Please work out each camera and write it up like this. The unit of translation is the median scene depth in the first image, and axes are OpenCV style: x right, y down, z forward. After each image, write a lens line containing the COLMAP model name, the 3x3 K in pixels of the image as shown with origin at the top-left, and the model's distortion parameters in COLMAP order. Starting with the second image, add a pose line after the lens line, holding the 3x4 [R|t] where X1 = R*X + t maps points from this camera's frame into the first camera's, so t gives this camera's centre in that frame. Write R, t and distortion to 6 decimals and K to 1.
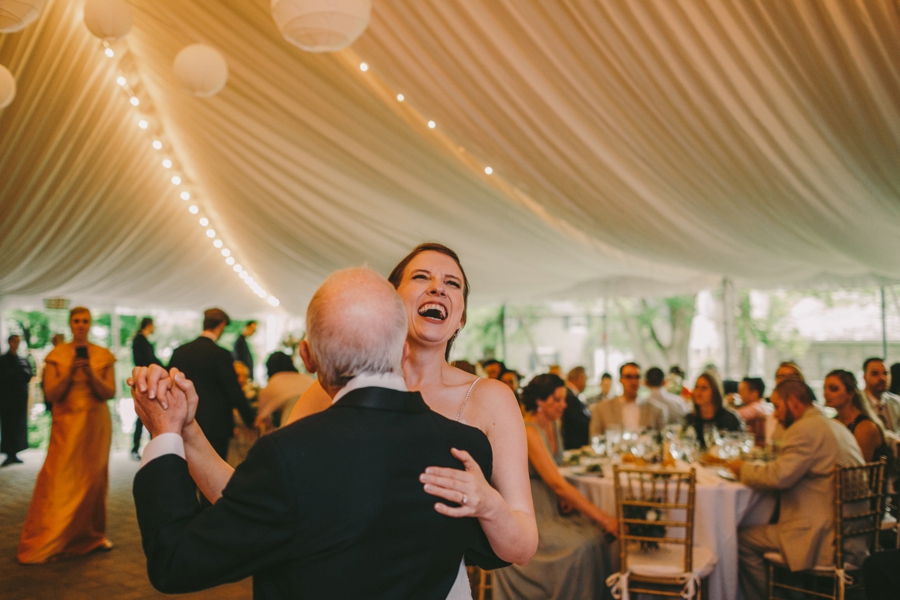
lens RADIAL K [[859.1, 0, 460.2], [0, 859.1, 299.8], [0, 0, 1]] dist [-0.090141, 0.121212]
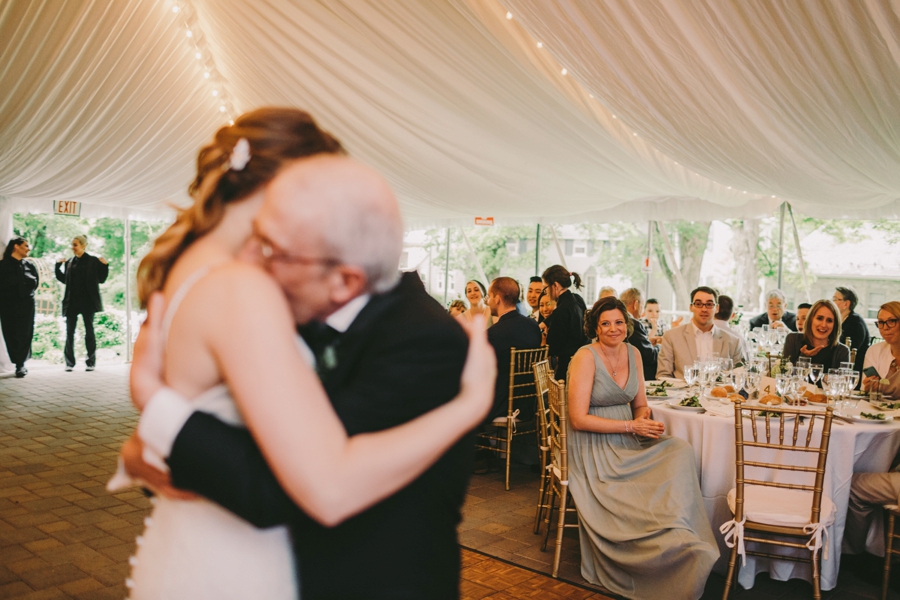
lens RADIAL K [[851.8, 0, 450.0], [0, 851.8, 300.0], [0, 0, 1]] dist [-0.090922, 0.155706]
pose [[0.999464, 0.032460, 0.004243, -0.076656], [-0.032712, 0.995307, 0.091070, 0.010854], [-0.001267, -0.091160, 0.995835, 0.080169]]
